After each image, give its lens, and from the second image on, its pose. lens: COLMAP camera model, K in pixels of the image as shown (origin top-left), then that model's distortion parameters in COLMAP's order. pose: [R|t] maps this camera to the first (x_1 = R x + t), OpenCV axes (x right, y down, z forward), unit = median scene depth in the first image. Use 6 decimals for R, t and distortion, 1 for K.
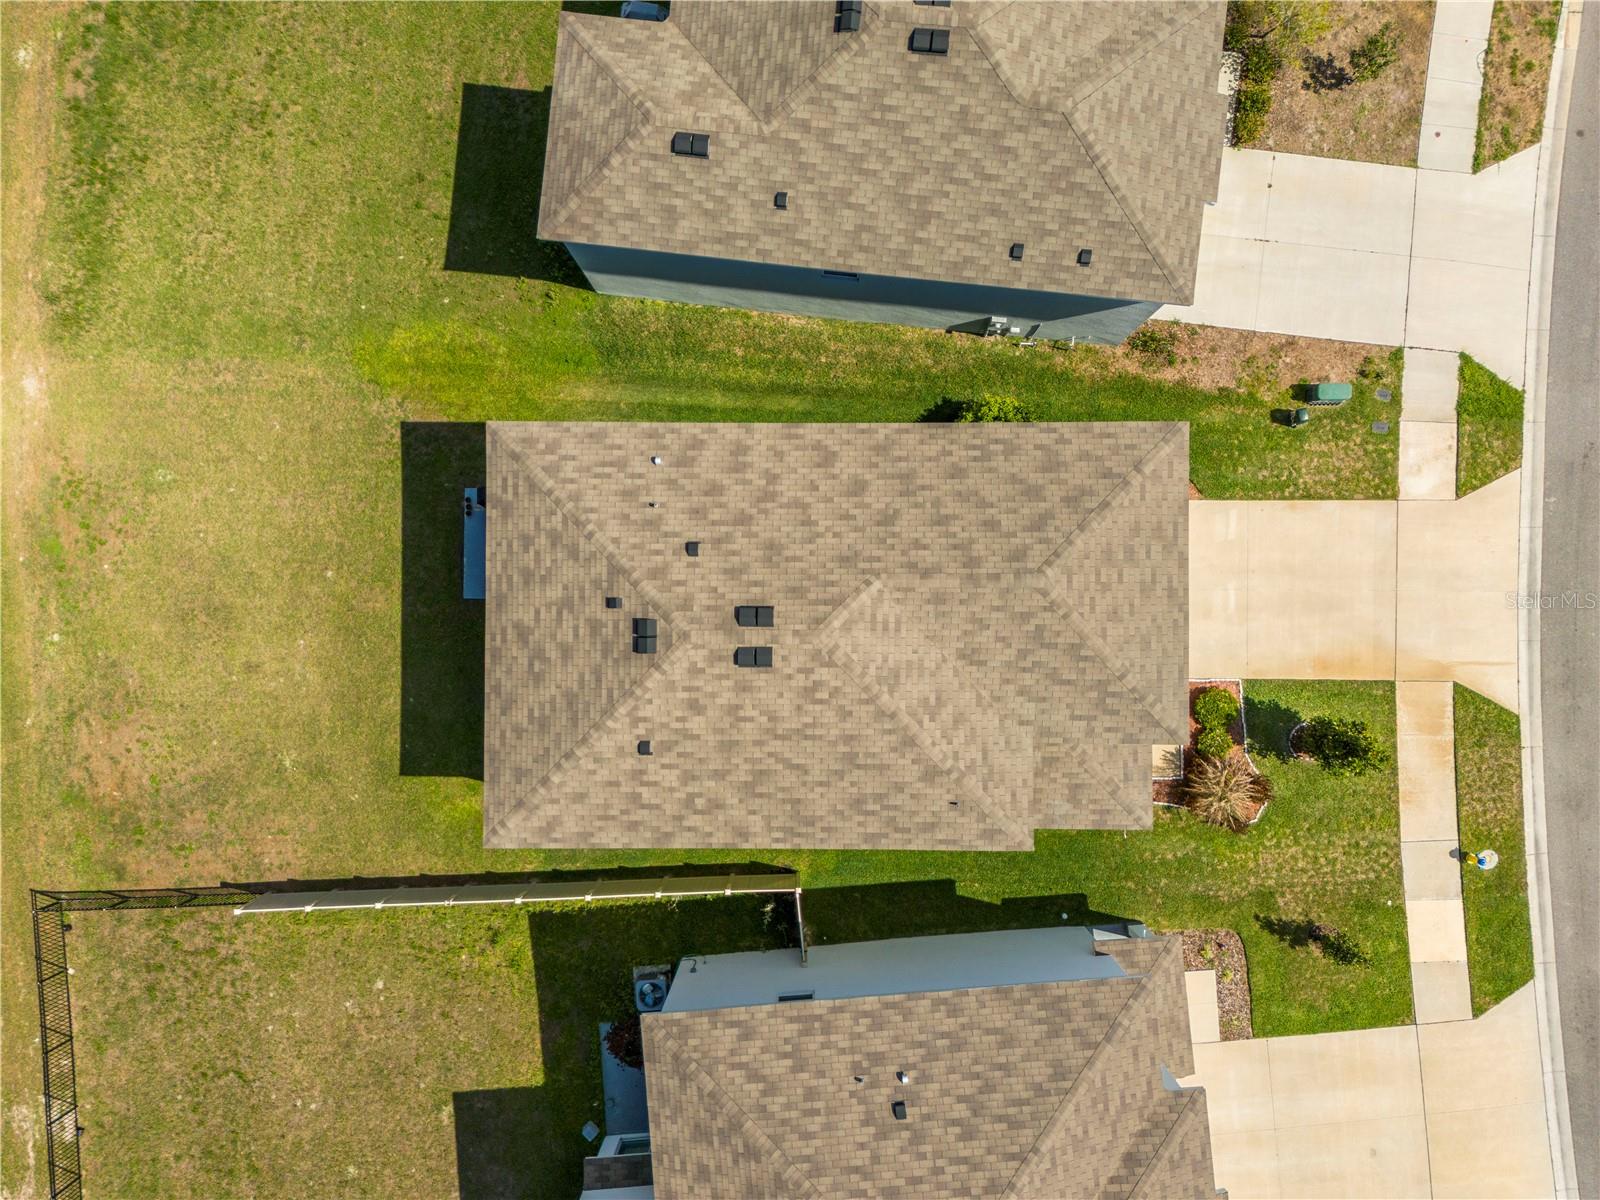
lens RADIAL K [[1172.9, 0, 794.9], [0, 1172.9, 602.9], [0, 0, 1]] dist [0.064020, -0.045853]
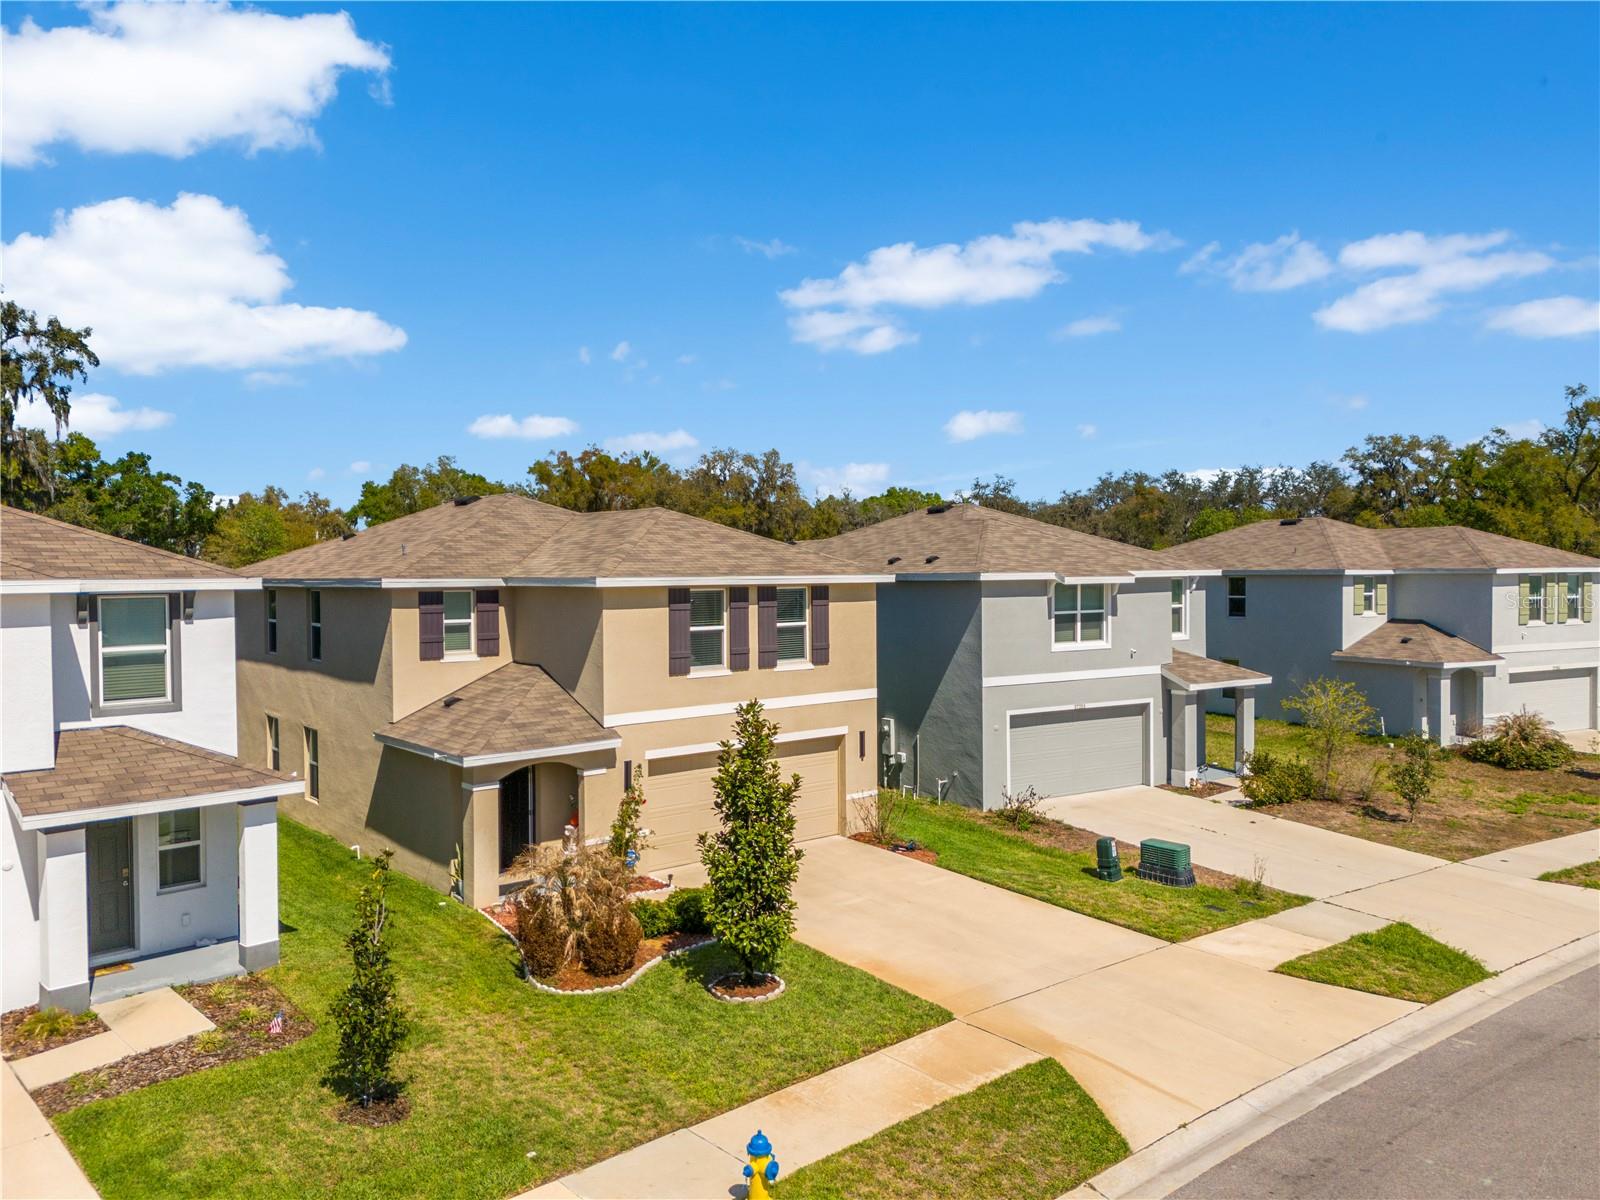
lens RADIAL K [[1172.9, 0, 799.1], [0, 1172.9, 593.2], [0, 0, 1]] dist [0.064020, -0.045853]
pose [[0.636653, 0.021181, -0.770860, 0.832872], [-0.771117, 0.026897, -0.636126, 0.418041], [0.007260, 0.999414, 0.033457, 0.809078]]
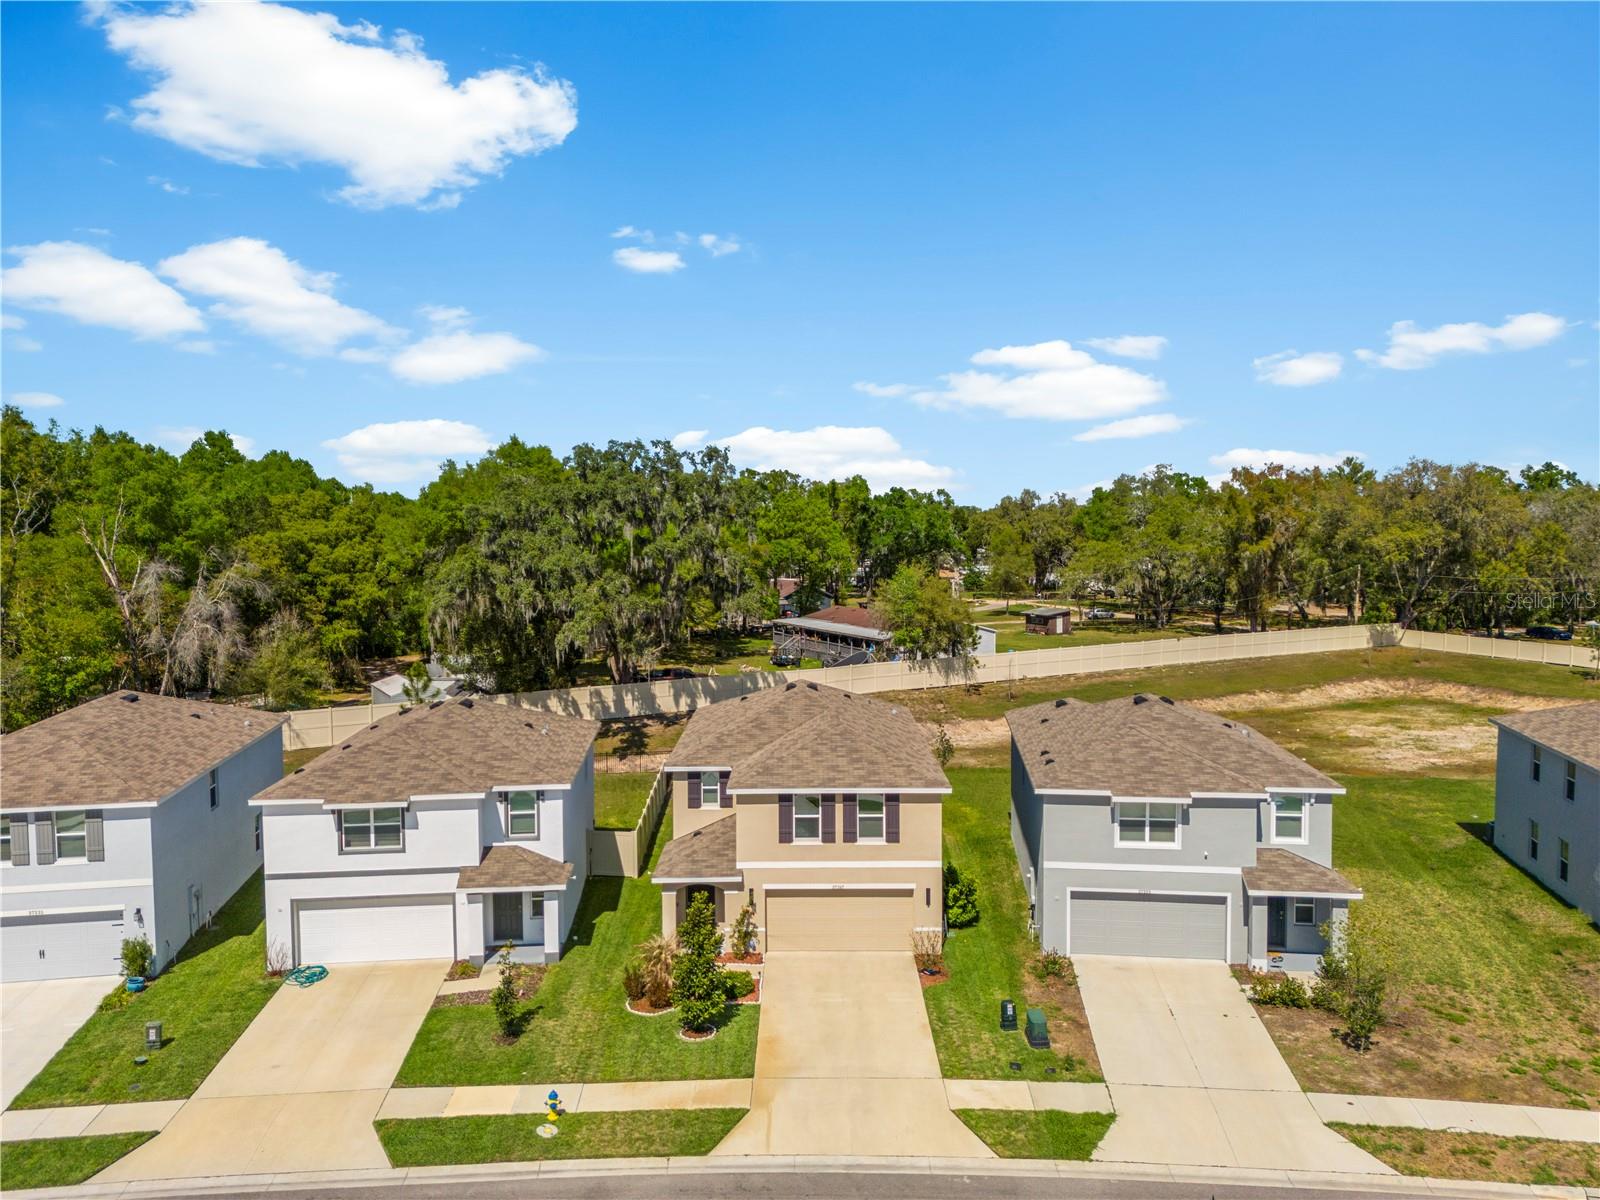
lens RADIAL K [[1172.9, 0, 800.0], [0, 1172.9, 602.7], [0, 0, 1]] dist [0.064020, -0.045853]
pose [[-0.001295, 0.084159, -0.996452, 1.421367], [-0.999889, 0.014664, 0.002538, 0.019762], [0.014826, 0.996344, 0.084130, 0.539120]]
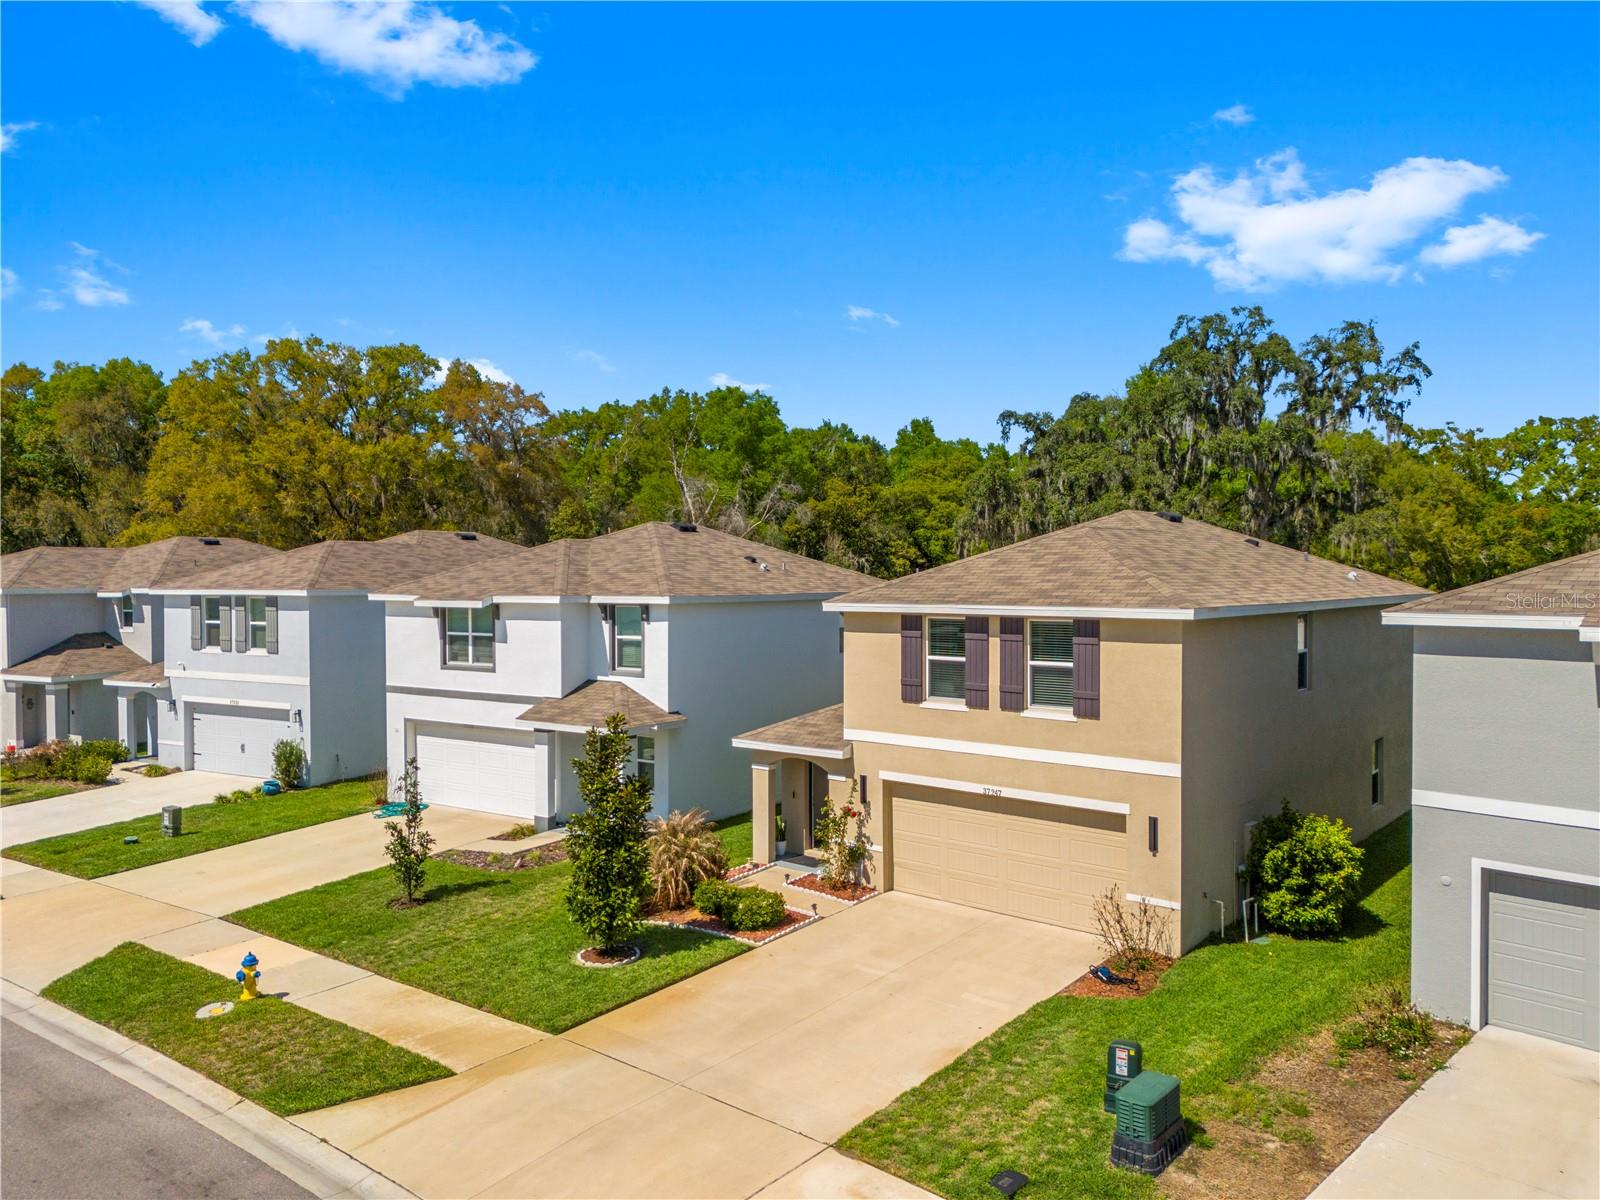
lens RADIAL K [[1172.9, 0, 801.1], [0, 1172.9, 607.1], [0, 0, 1]] dist [0.064020, -0.045853]
pose [[-0.637627, 0.035892, -0.769509, 0.822602], [-0.770184, -0.009241, 0.637755, -0.338365], [0.015779, 0.999313, 0.033536, 0.800380]]
